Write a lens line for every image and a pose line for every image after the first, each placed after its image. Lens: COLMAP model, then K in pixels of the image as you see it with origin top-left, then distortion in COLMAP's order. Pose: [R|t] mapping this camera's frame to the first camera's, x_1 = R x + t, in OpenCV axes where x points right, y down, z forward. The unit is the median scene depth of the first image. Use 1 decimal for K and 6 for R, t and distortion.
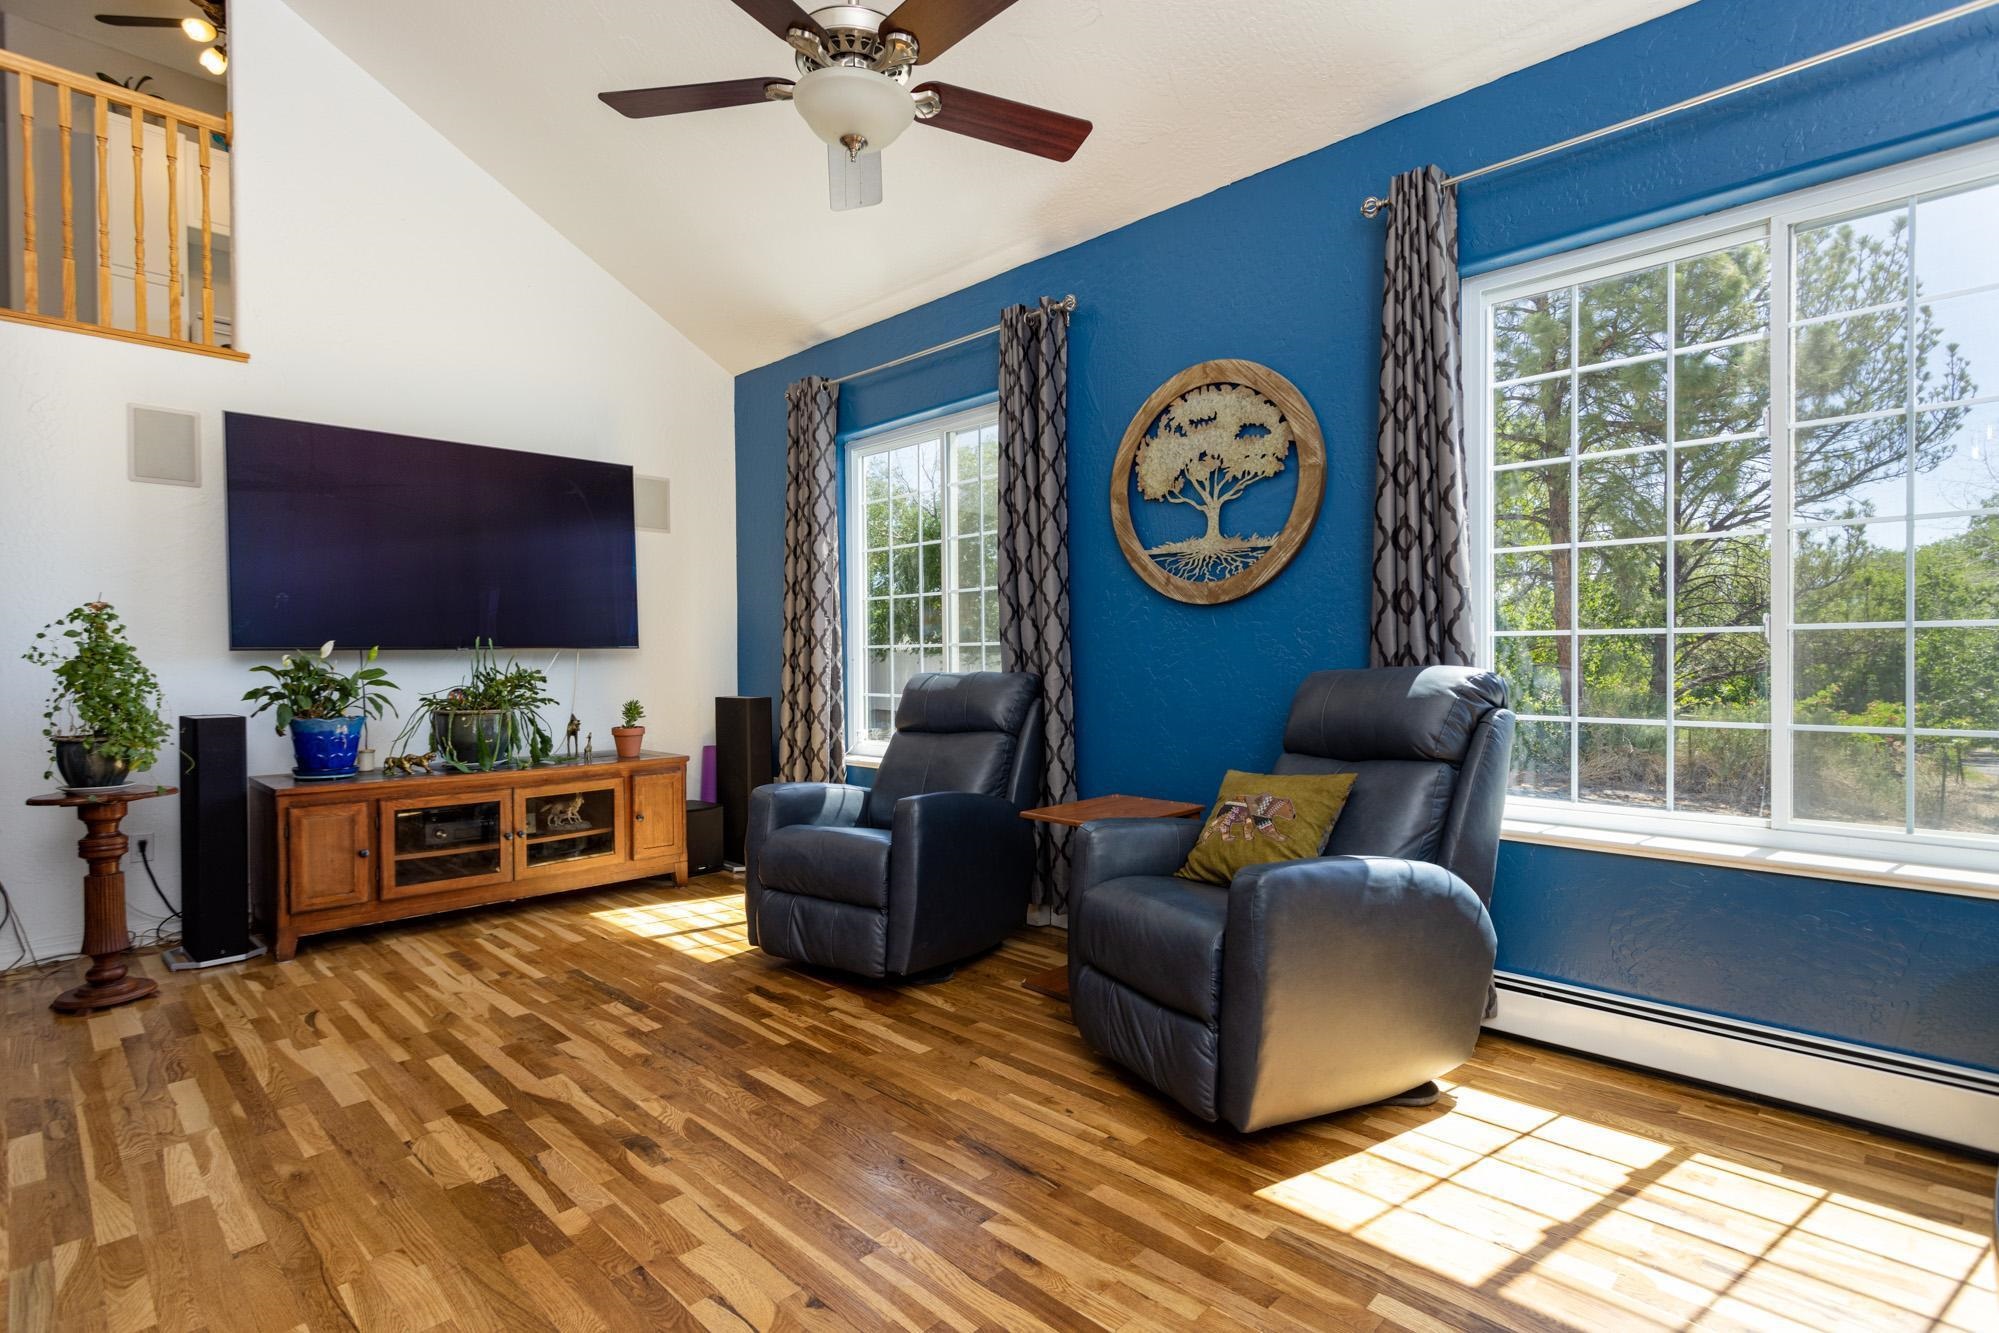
lens RADIAL K [[961.1, 0, 1003.8], [0, 961.1, 662.4], [0, 0, 1]] dist [0.002180, 0.000657]
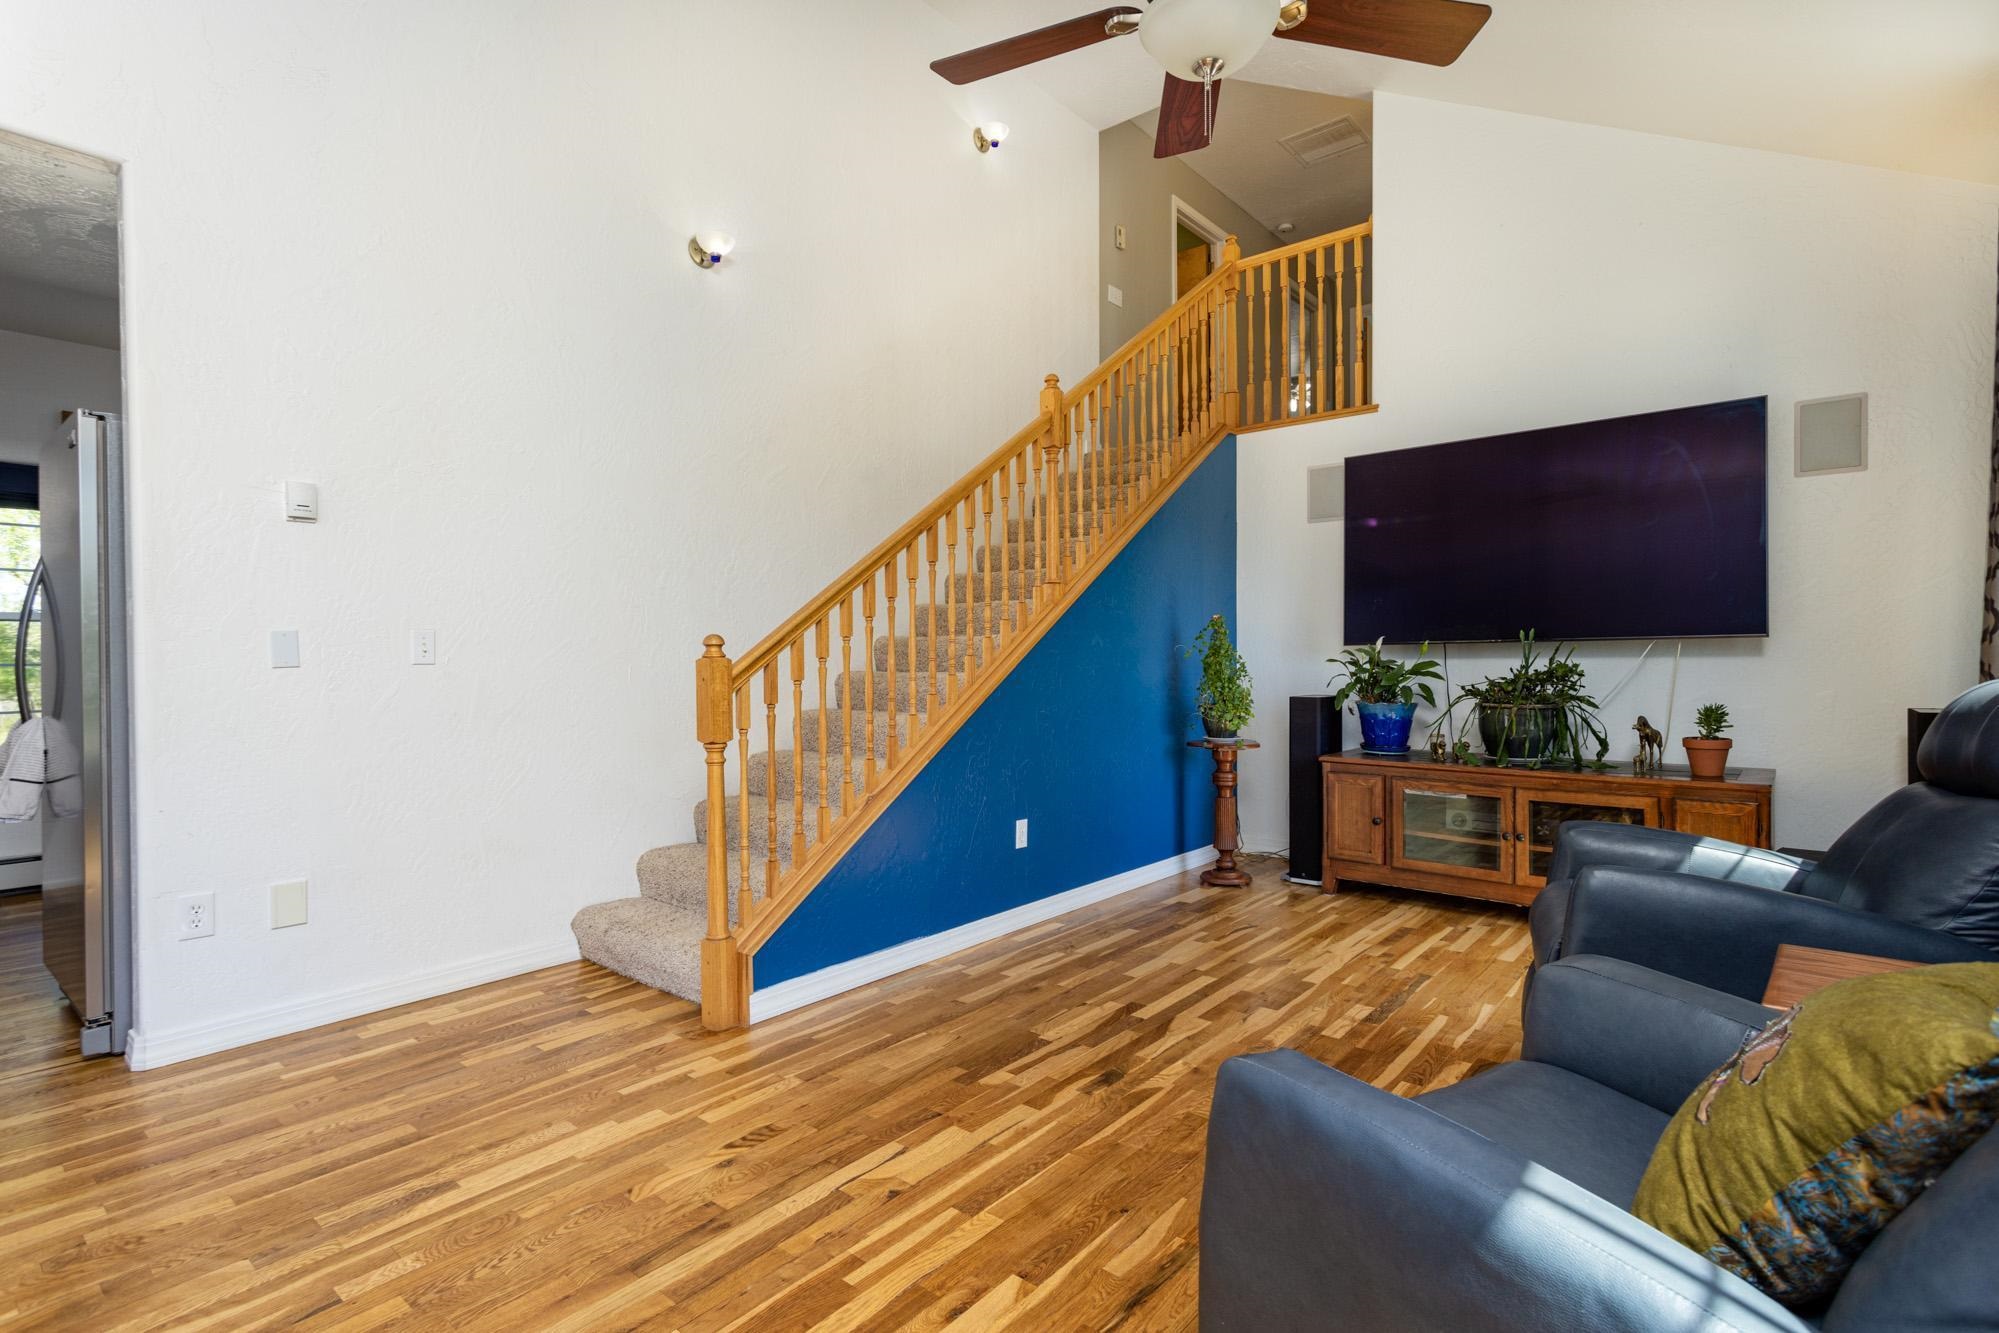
lens RADIAL K [[961.1, 0, 995.0], [0, 961.1, 671.5], [0, 0, 1]] dist [0.002180, 0.000657]
pose [[0.068210, 0.021148, -0.997447, 0.531537], [0.002412, 0.999769, 0.021362, -0.007469], [0.997668, -0.003863, 0.068143, 0.555615]]
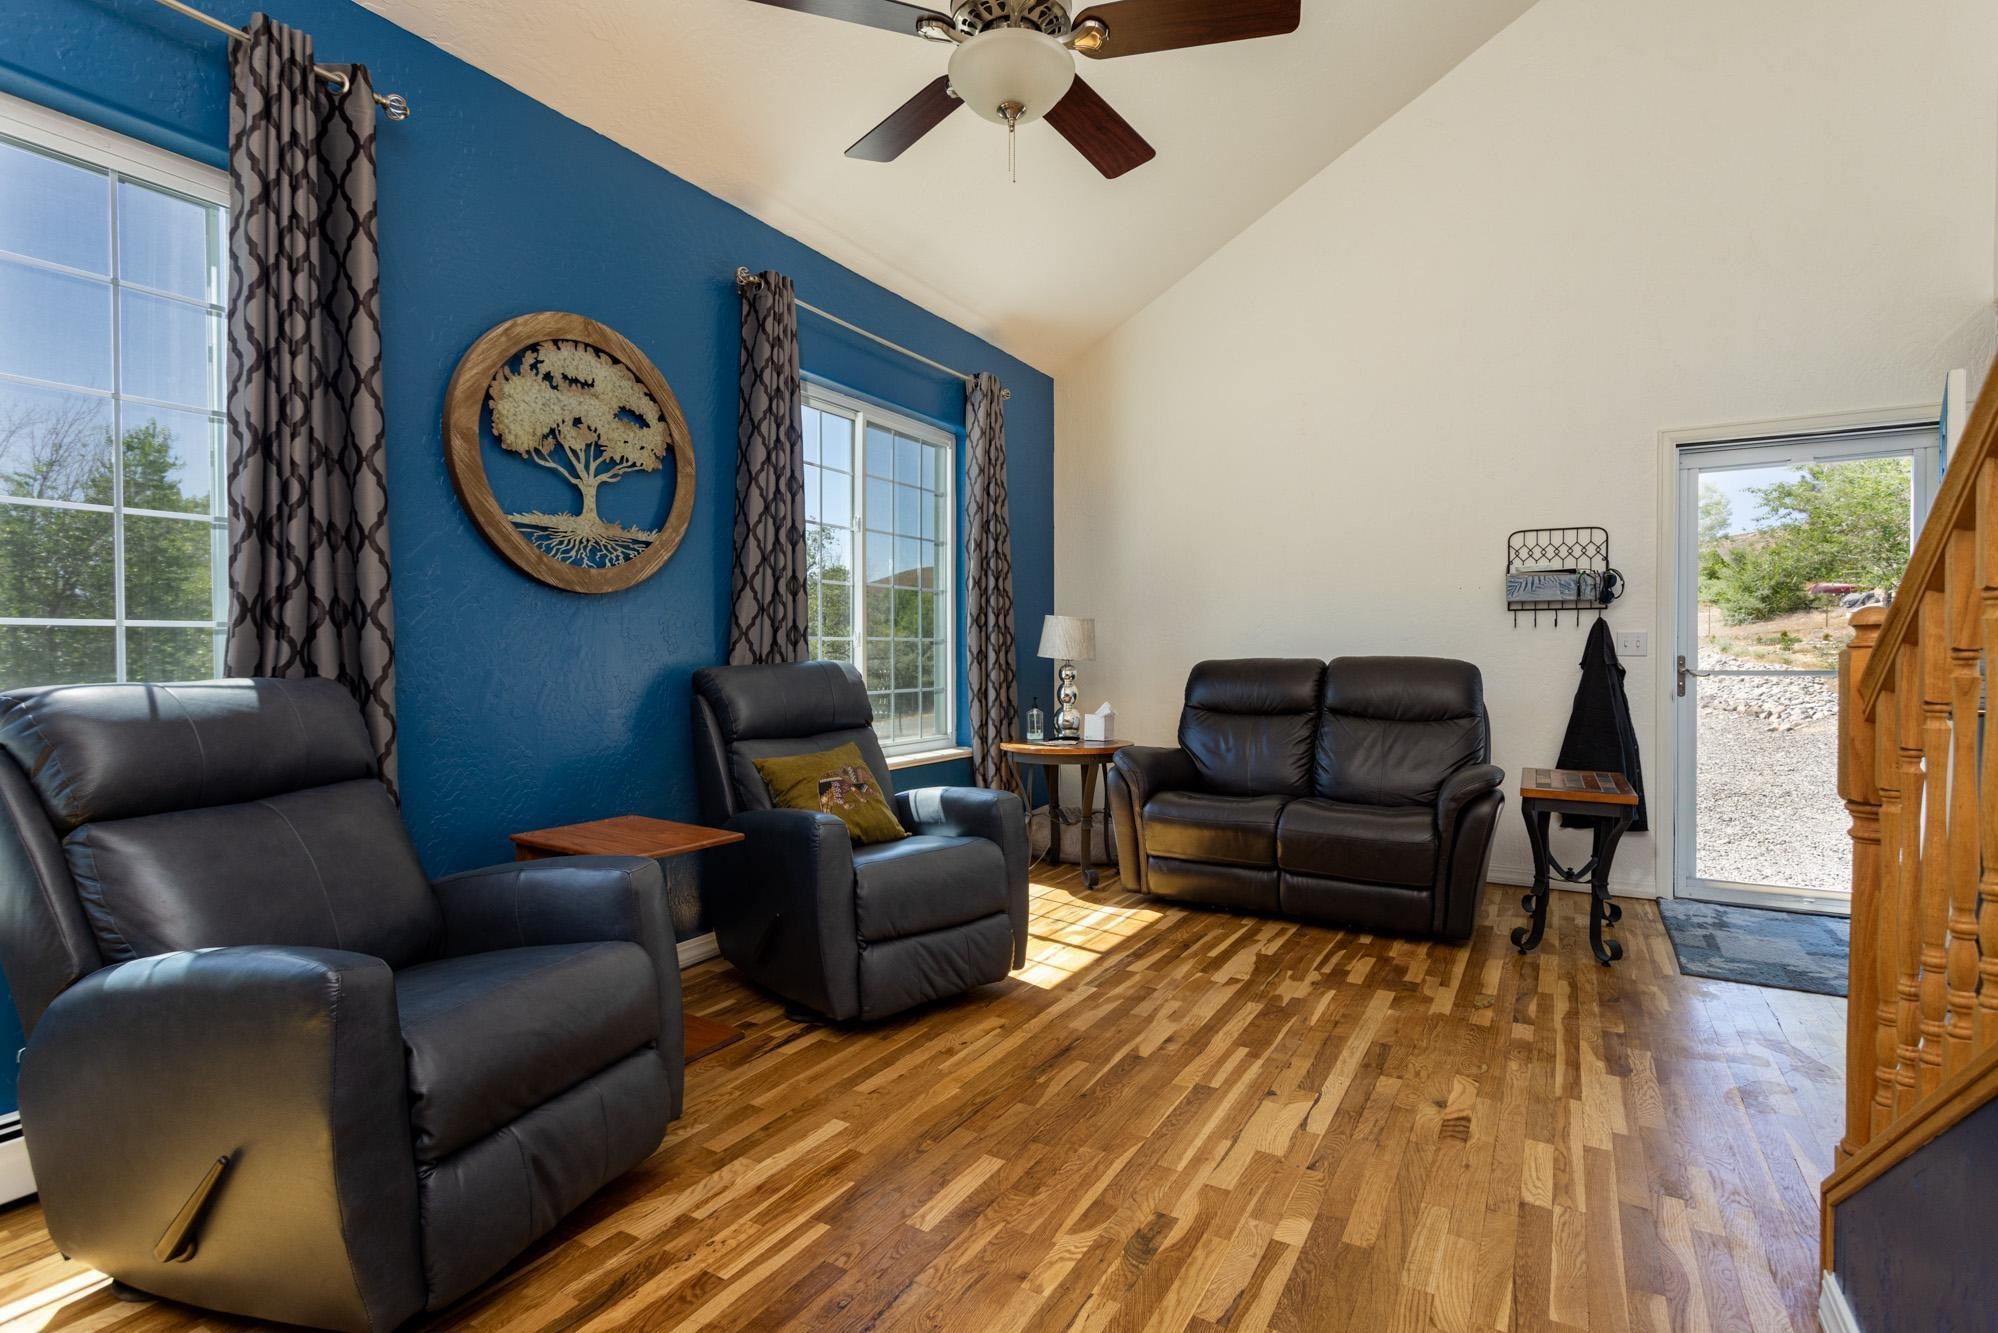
lens RADIAL K [[960.6, 0, 999.1], [0, 960.6, 663.4], [0, 0, 1]] dist [0.002180, 0.000657]
pose [[-0.230849, -0.005072, 0.972976, -0.807526], [0.005109, 0.999966, 0.006425, -0.000099], [-0.972976, 0.006454, -0.230815, 0.921964]]
